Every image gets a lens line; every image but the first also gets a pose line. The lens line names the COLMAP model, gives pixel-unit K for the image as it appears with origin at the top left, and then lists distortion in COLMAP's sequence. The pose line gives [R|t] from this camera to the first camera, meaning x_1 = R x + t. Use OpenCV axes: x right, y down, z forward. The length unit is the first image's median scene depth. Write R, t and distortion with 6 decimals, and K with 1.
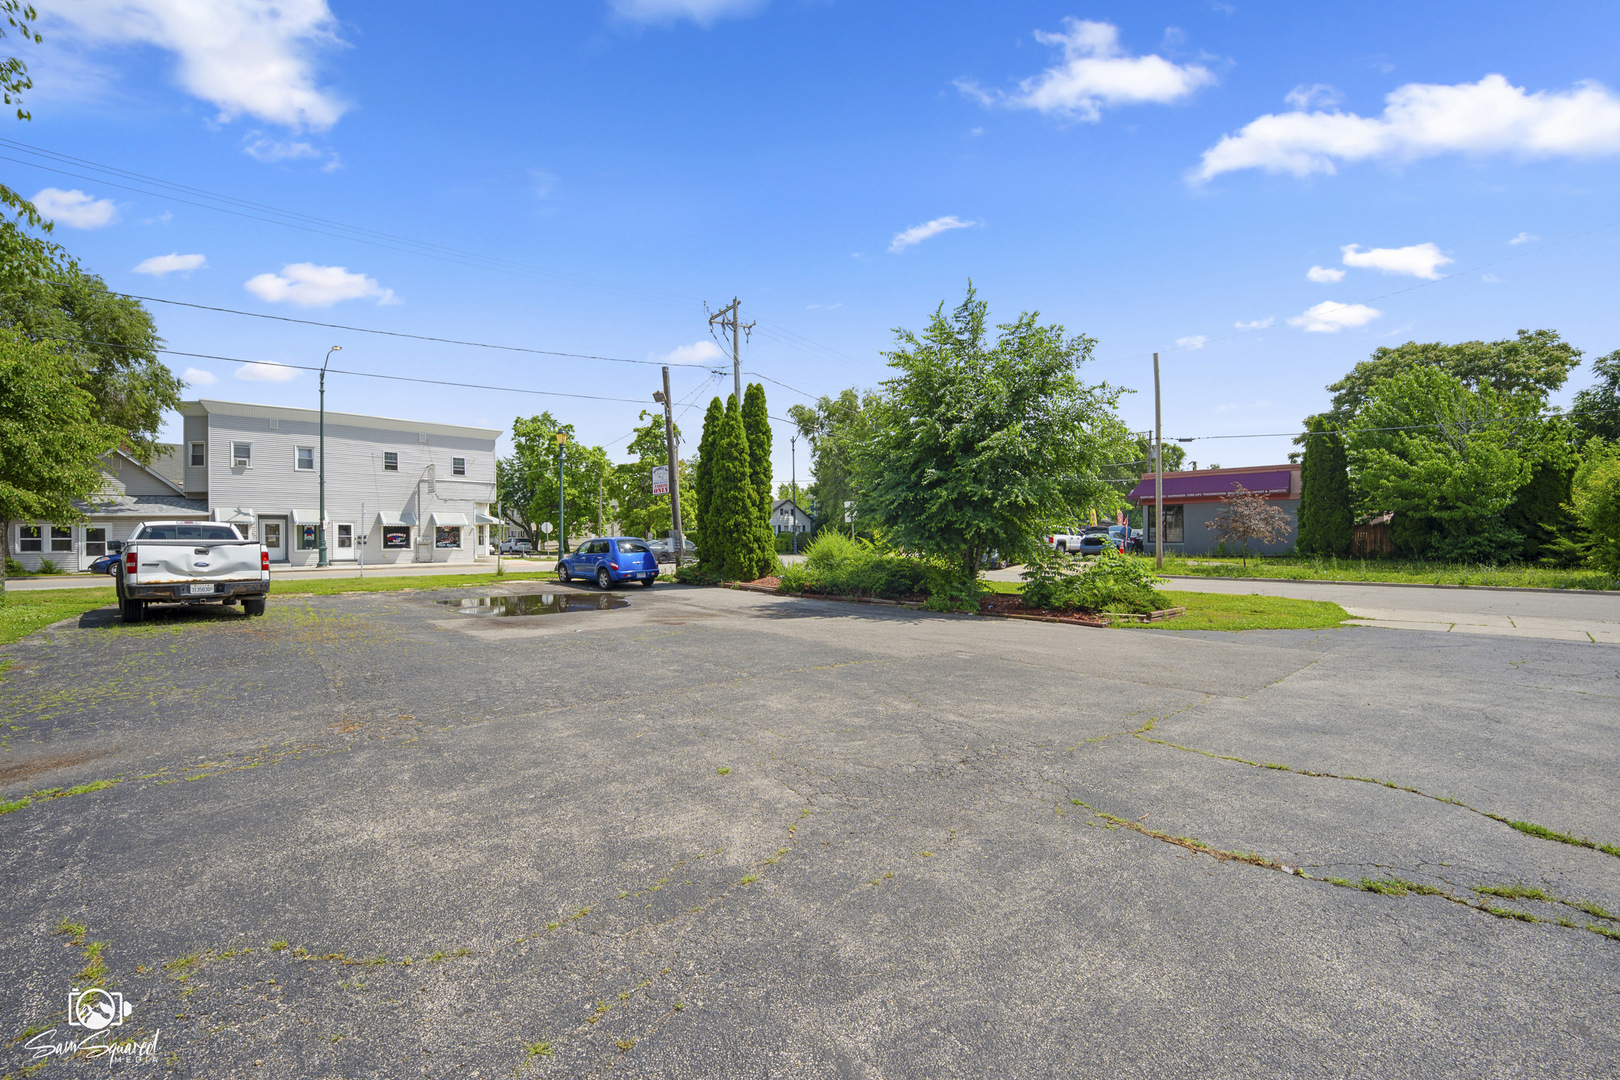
lens RADIAL K [[695.6, 0, 820.0], [0, 695.6, 541.0], [0, 0, 1]] dist [0.005807, 0.001022]
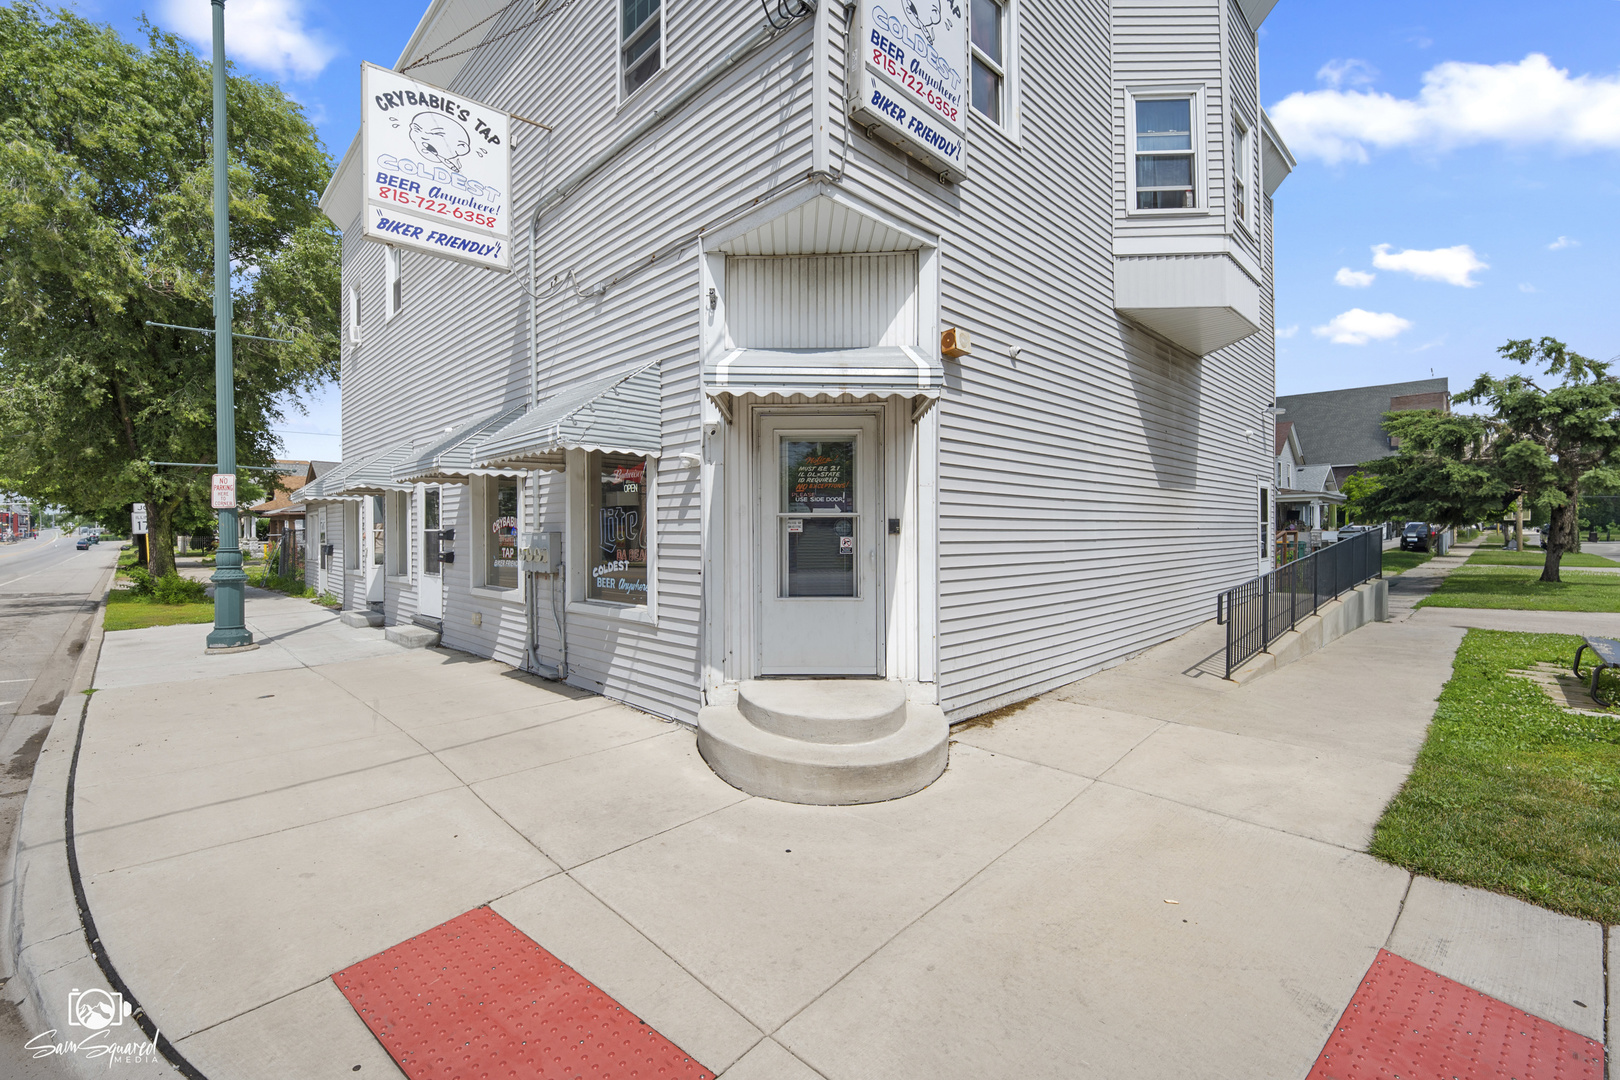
lens RADIAL K [[695.6, 0, 815.4], [0, 695.6, 539.5], [0, 0, 1]] dist [0.005807, 0.001022]
pose [[0.029277, 0.021314, -0.999344, -0.392919], [0.006835, 0.999745, 0.021523, -0.007480], [0.999548, -0.007461, 0.029124, 1.079353]]
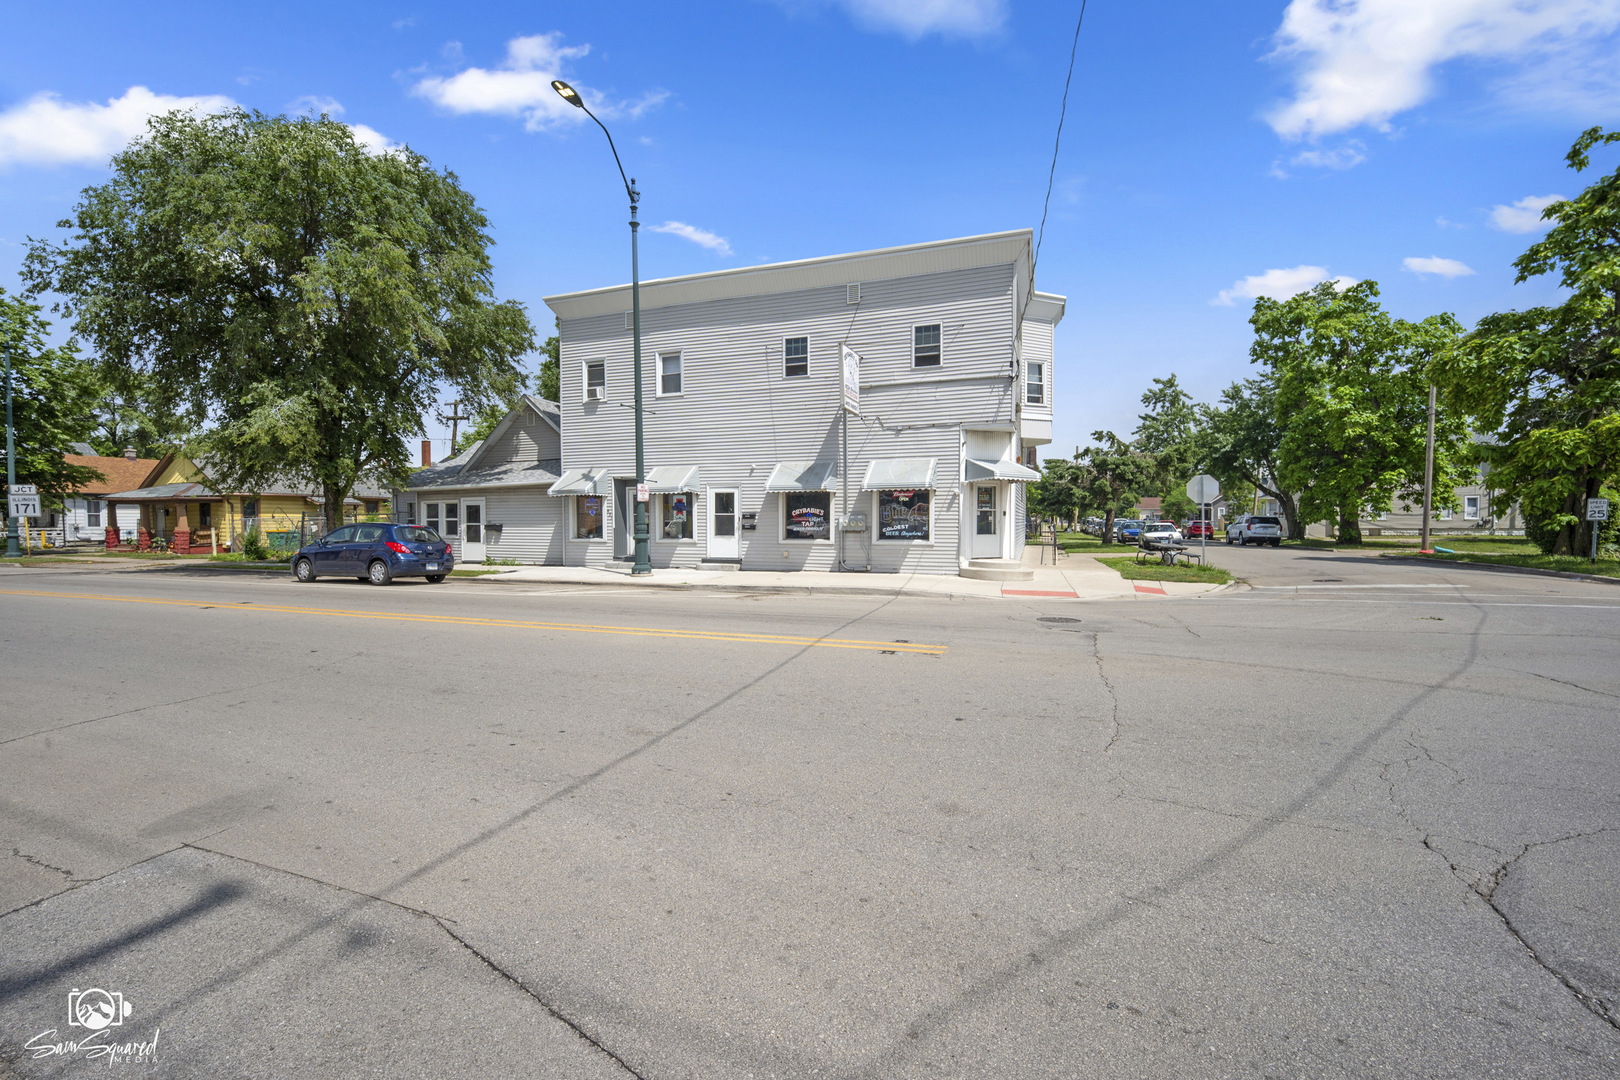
lens RADIAL K [[695.6, 0, 808.2], [0, 695.6, 541.0], [0, 0, 1]] dist [0.005807, 0.001022]
pose [[0.459945, 0.028565, -0.887488, -0.182611], [-0.000074, 0.999484, 0.032131, -0.003538], [0.887947, -0.014713, 0.459709, 0.776223]]
